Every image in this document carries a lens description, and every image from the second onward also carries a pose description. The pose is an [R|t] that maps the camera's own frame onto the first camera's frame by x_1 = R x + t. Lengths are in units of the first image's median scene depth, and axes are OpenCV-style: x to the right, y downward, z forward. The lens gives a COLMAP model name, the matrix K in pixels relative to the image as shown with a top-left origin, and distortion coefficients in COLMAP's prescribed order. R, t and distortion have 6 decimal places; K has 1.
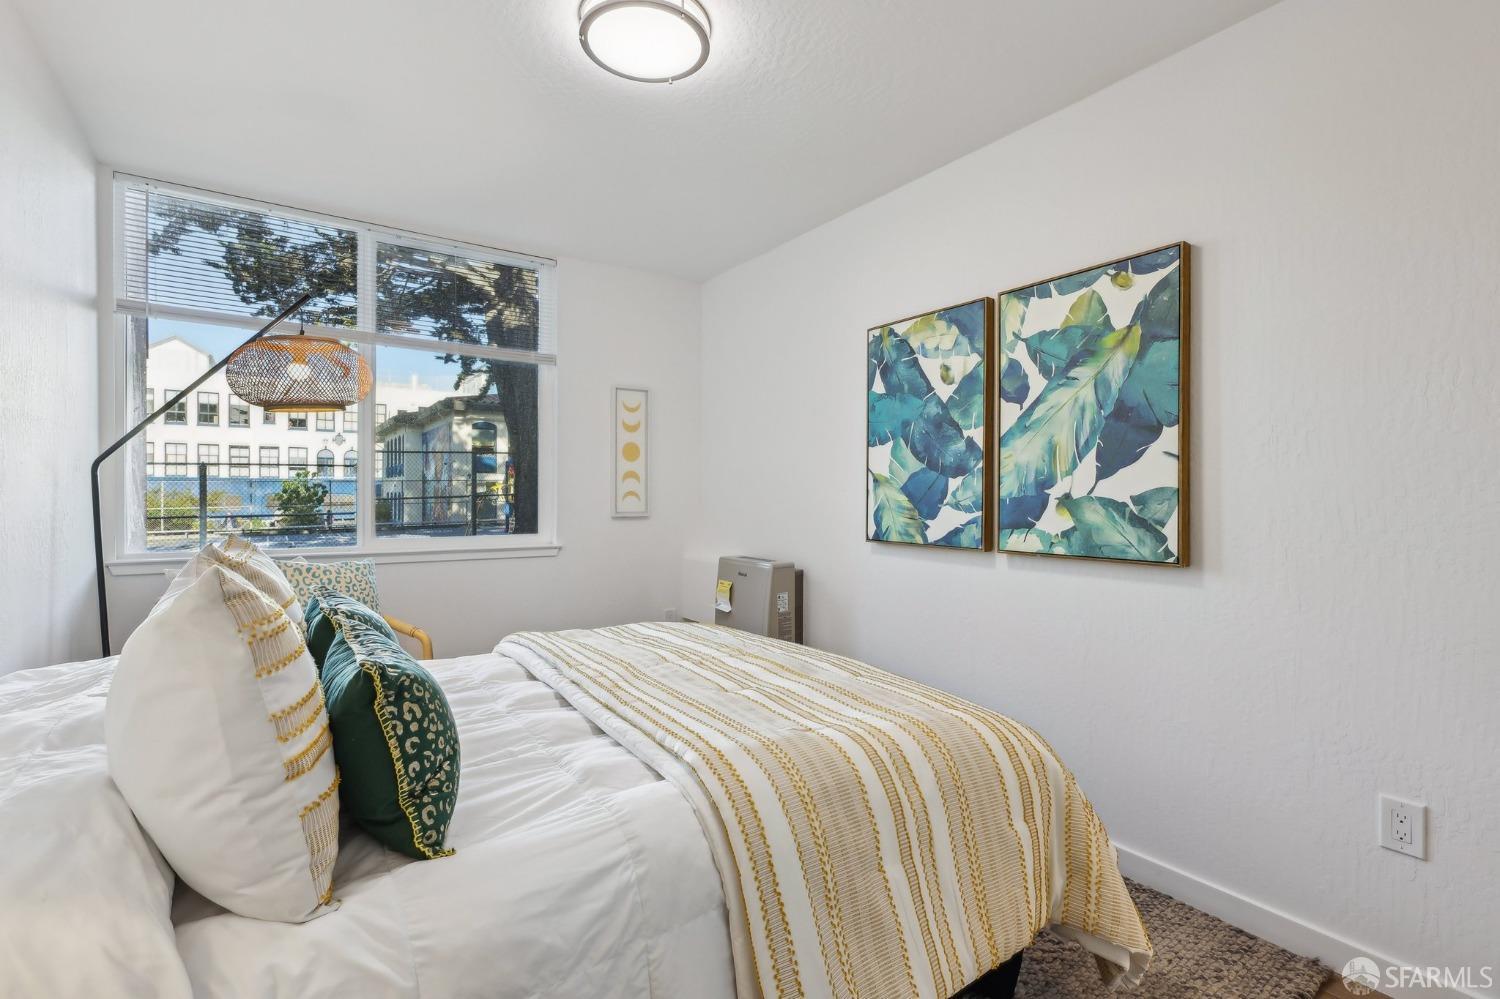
lens RADIAL K [[690.7, 0, 756.6], [0, 690.7, 496.6], [0, 0, 1]] dist [-0.003274, 0.002394]
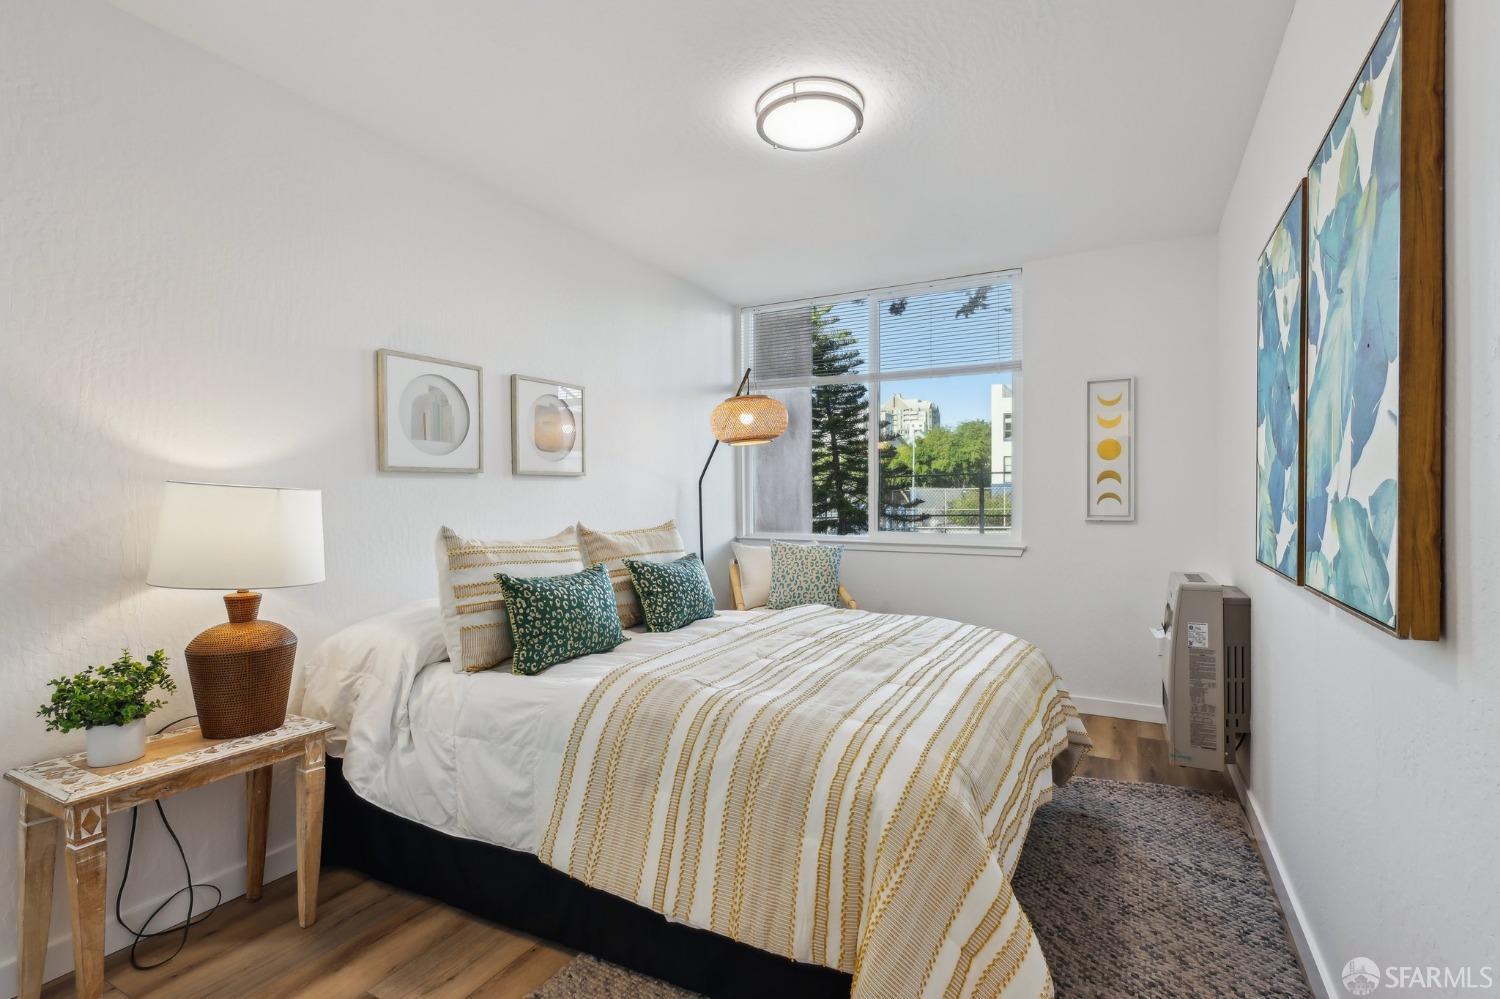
lens RADIAL K [[690.7, 0, 753.8], [0, 690.7, 499.0], [0, 0, 1]] dist [-0.003274, 0.002394]
pose [[0.456458, -0.000788, -0.889745, 0.788041], [0.000536, 1.000000, -0.000610, 0.001408], [0.889745, -0.000199, 0.456458, 0.325196]]
